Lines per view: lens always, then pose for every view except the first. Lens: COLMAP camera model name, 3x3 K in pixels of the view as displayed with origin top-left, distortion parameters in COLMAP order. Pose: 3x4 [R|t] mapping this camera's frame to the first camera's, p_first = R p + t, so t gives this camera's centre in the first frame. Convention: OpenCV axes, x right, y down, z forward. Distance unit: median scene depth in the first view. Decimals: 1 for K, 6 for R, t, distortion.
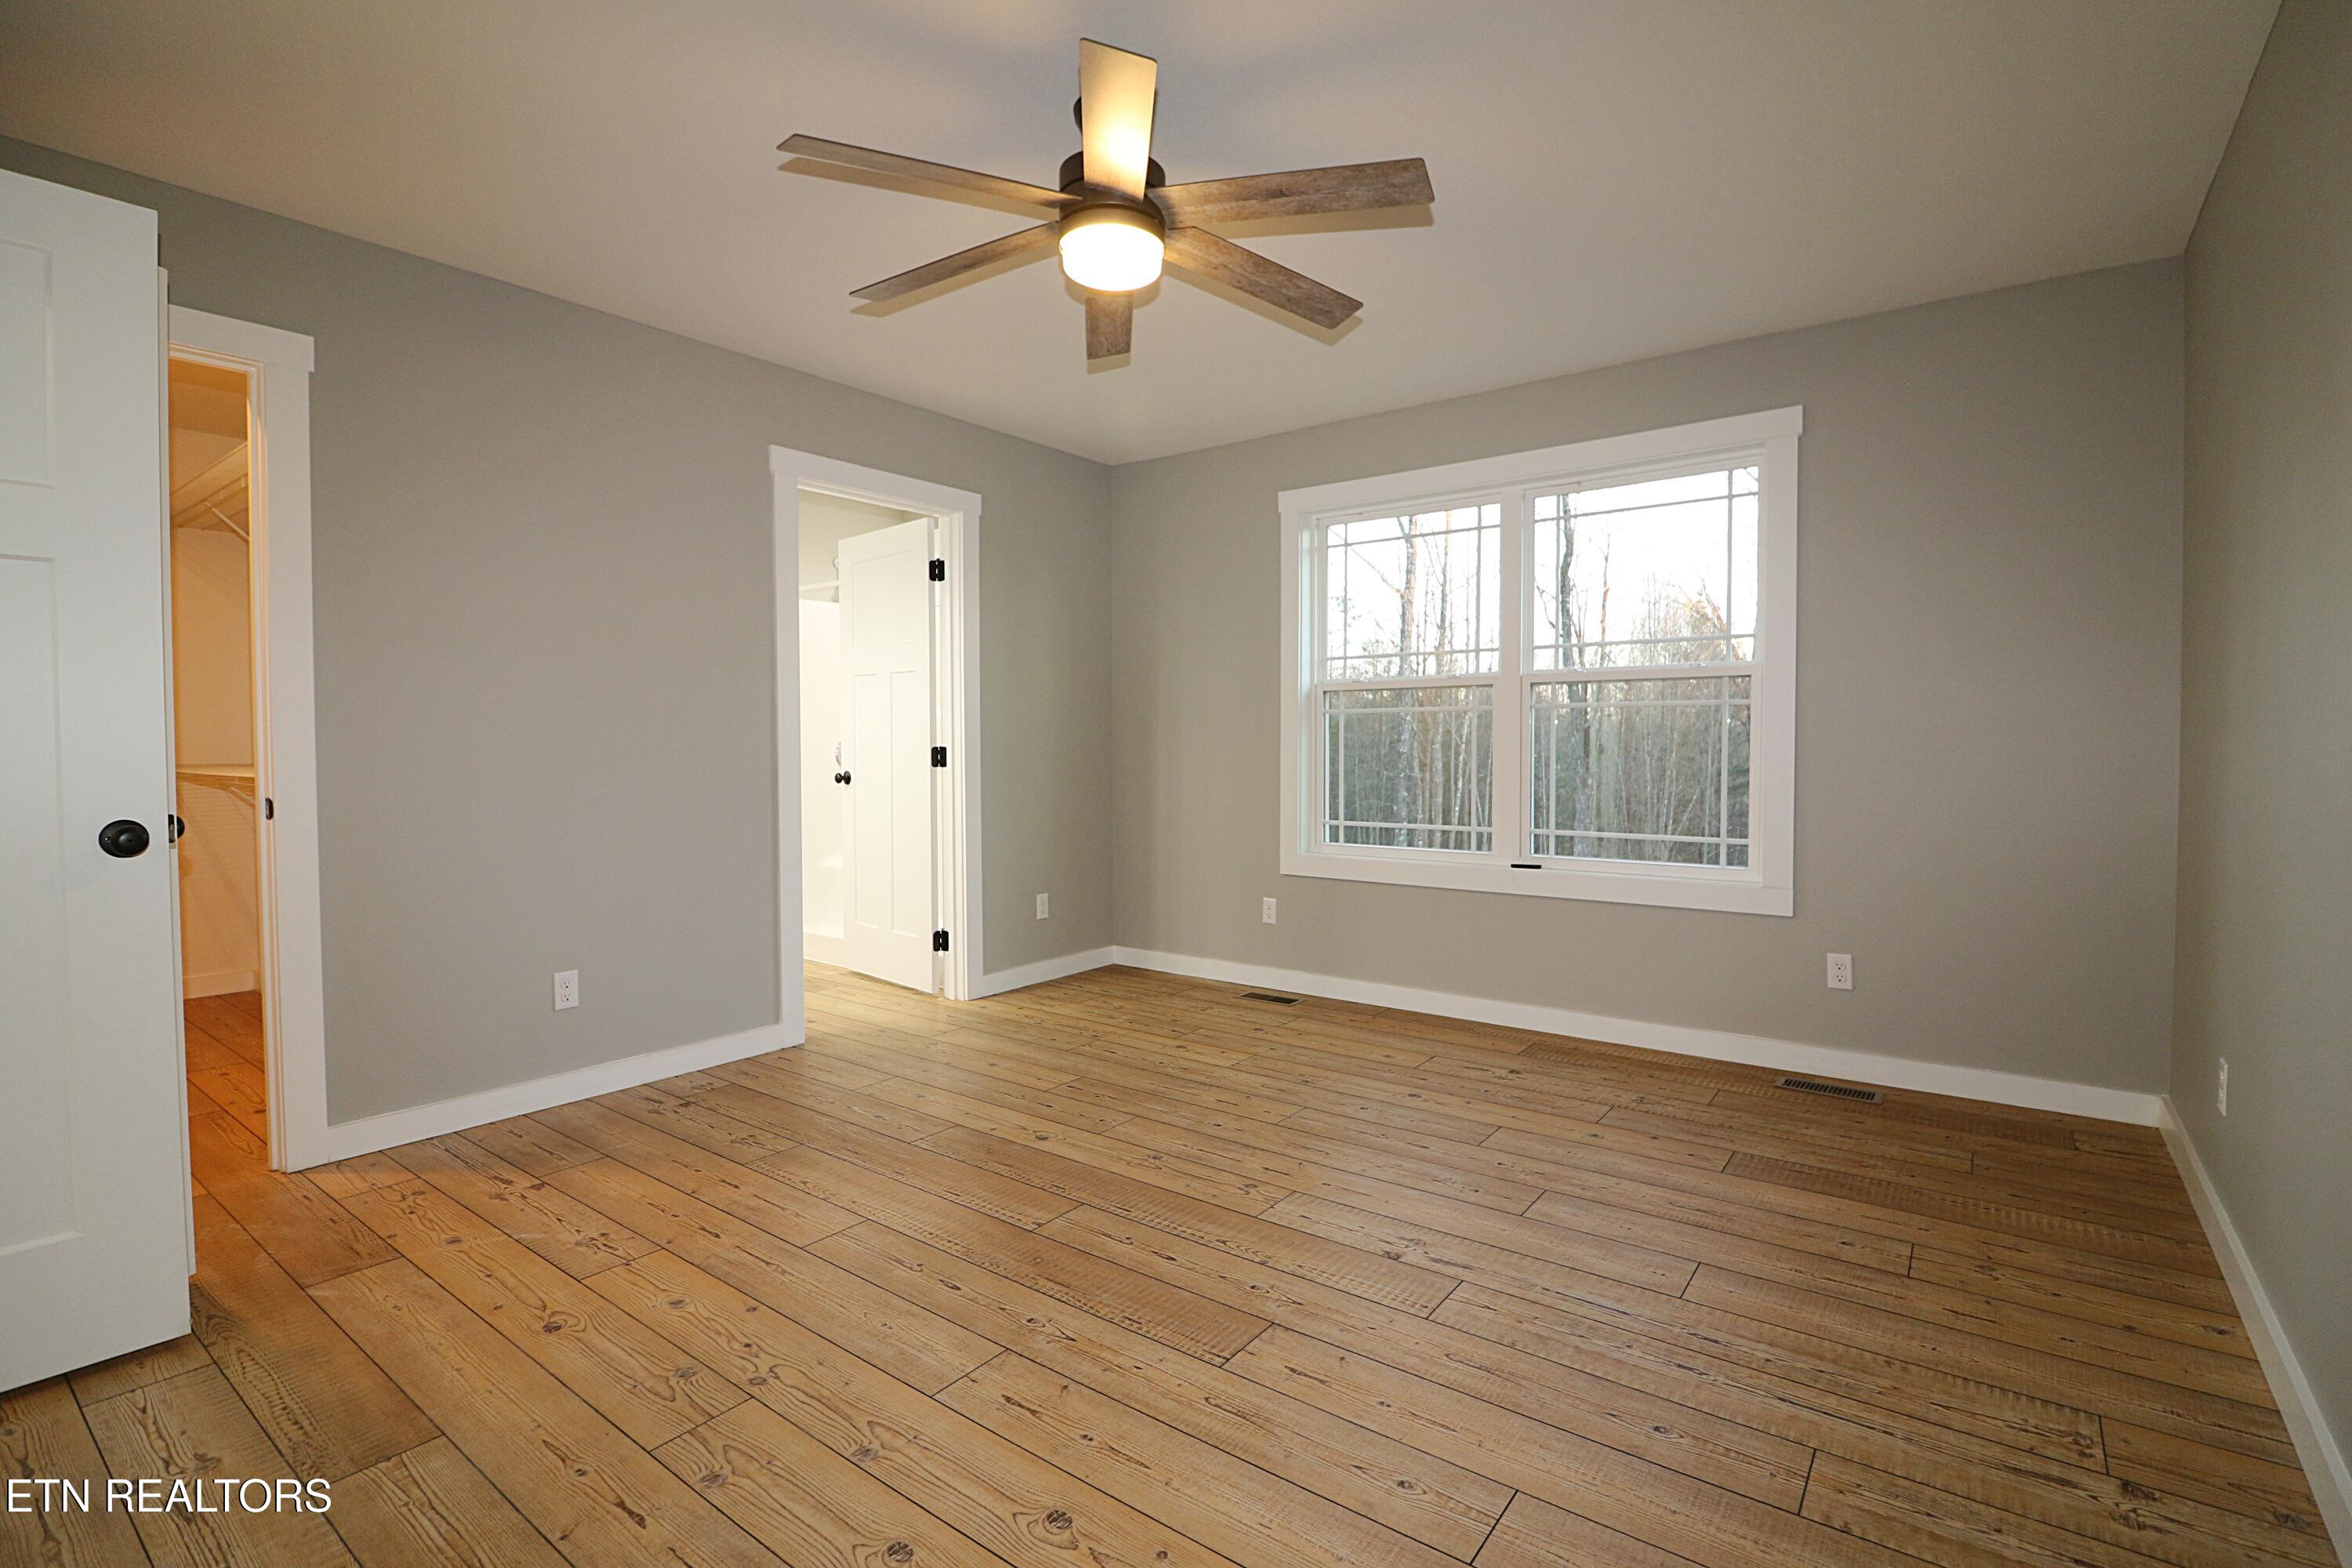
lens RADIAL K [[1083.5, 0, 1176.3], [0, 1083.5, 774.0], [0, 0, 1]] dist [-0.002637, -0.012407]
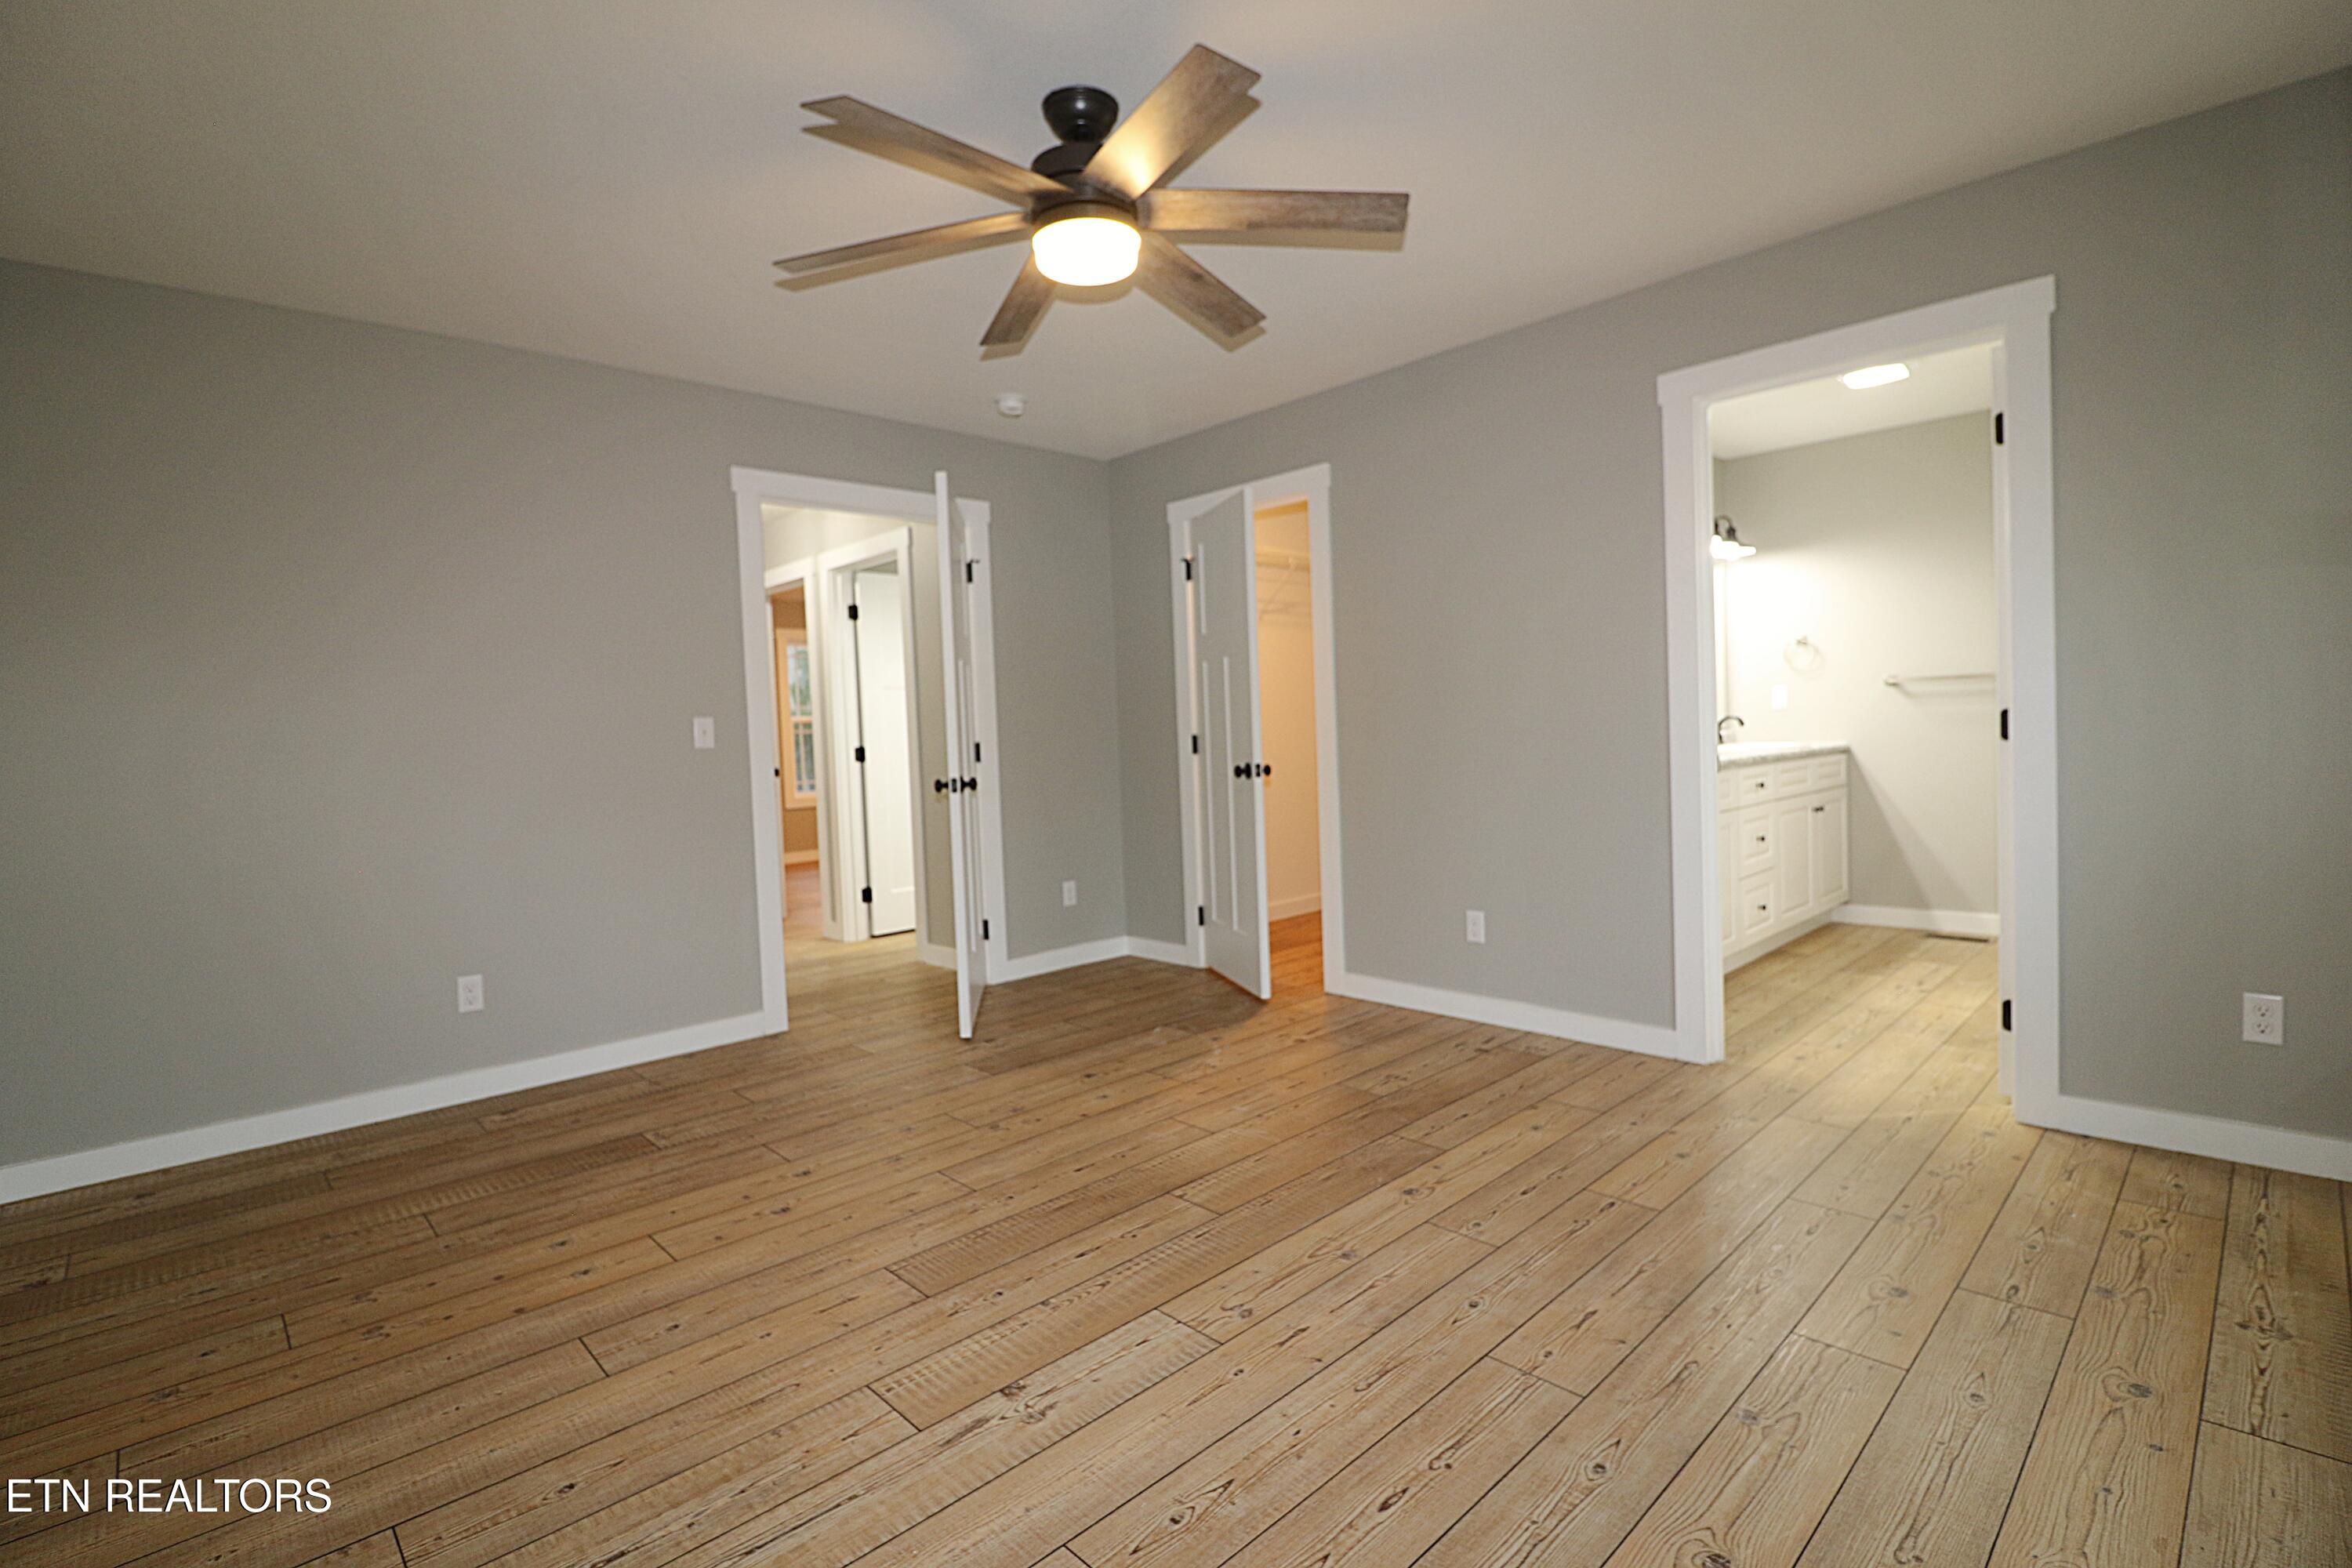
lens RADIAL K [[1083.5, 0, 1176.3], [0, 1083.5, 774.0], [0, 0, 1]] dist [-0.002637, -0.012407]
pose [[-0.168142, 0.047999, -0.984594, 0.802134], [0.007195, 0.998847, 0.047465, -0.031422], [0.985737, 0.000897, -0.168293, 1.078932]]
